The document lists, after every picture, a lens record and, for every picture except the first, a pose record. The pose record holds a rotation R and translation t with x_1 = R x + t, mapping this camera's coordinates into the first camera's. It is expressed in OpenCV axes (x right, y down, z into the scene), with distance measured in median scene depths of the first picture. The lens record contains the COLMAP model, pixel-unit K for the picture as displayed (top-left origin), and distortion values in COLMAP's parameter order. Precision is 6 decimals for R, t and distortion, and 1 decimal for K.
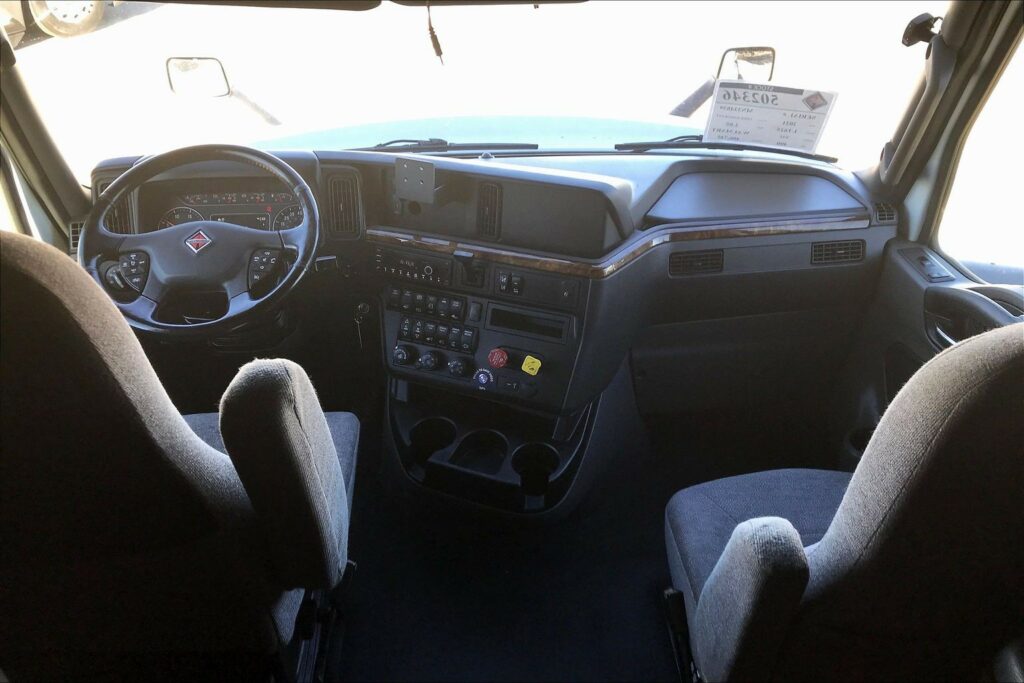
lens RADIAL K [[853.4, 0, 512.0], [0, 853.4, 341.5], [0, 0, 1]] dist [0.141773, -0.196588]
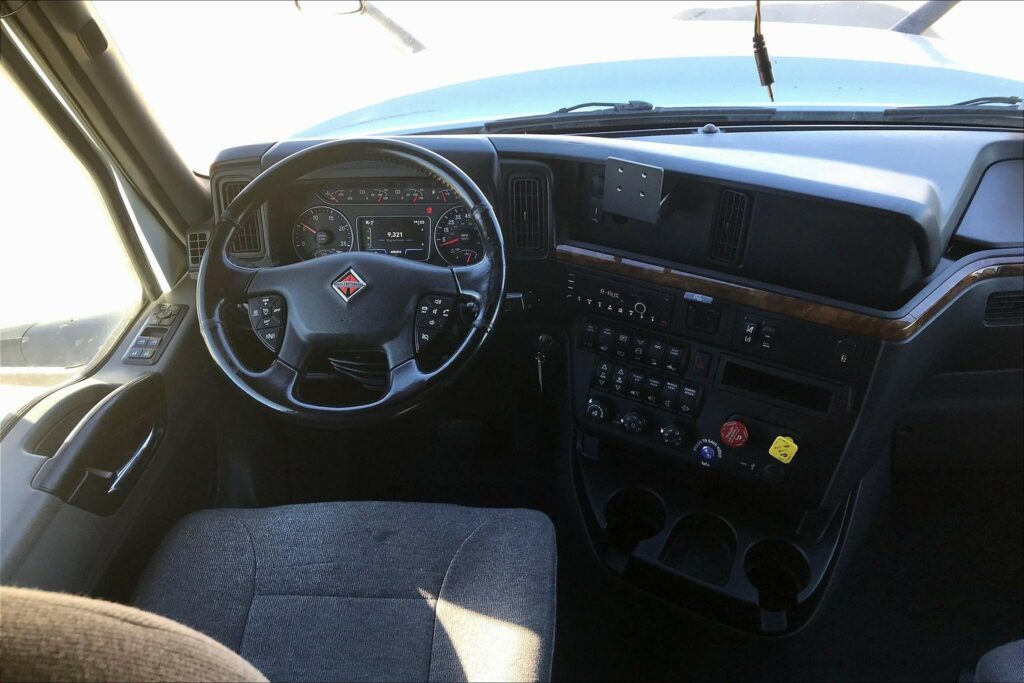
lens RADIAL K [[865.4, 0, 519.7], [0, 865.4, 338.3], [0, 0, 1]] dist [0.125835, -0.220773]
pose [[0.992999, 0.037721, -0.111936, -0.115753], [-0.022733, 0.990953, 0.132273, -0.152905], [0.115913, -0.128803, 0.984873, 0.242245]]
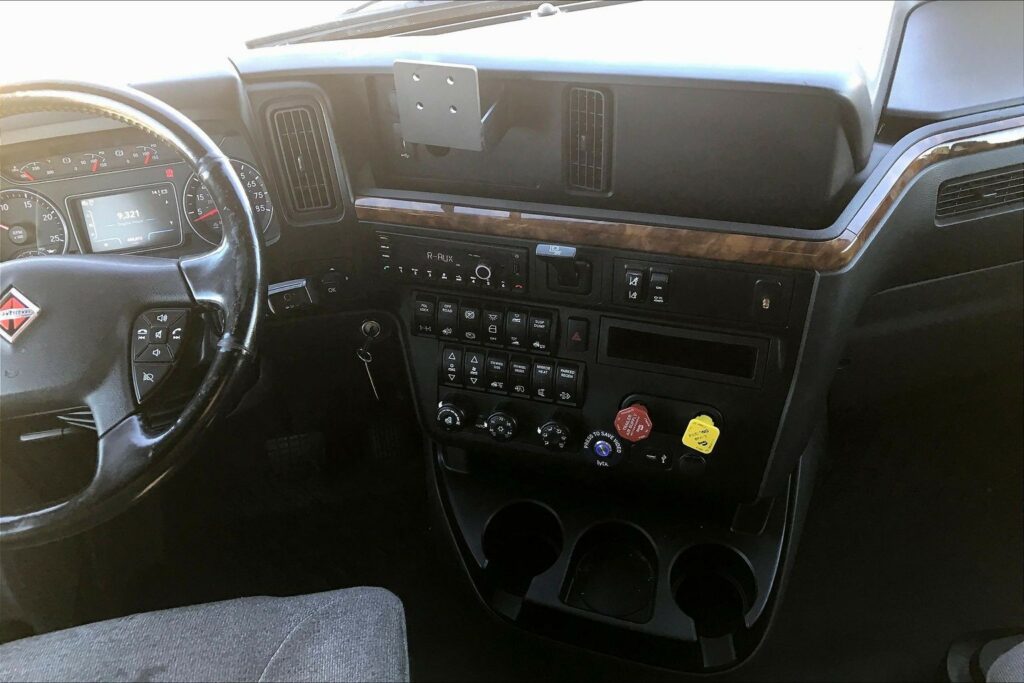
lens RADIAL K [[853.4, 0, 512.0], [0, 853.4, 341.5], [0, 0, 1]] dist [0.141773, -0.196588]
pose [[0.993200, -0.115209, -0.016728, -0.075574], [0.116071, 0.968894, 0.218566, -0.154112], [-0.008973, -0.219021, 0.975679, 0.469656]]
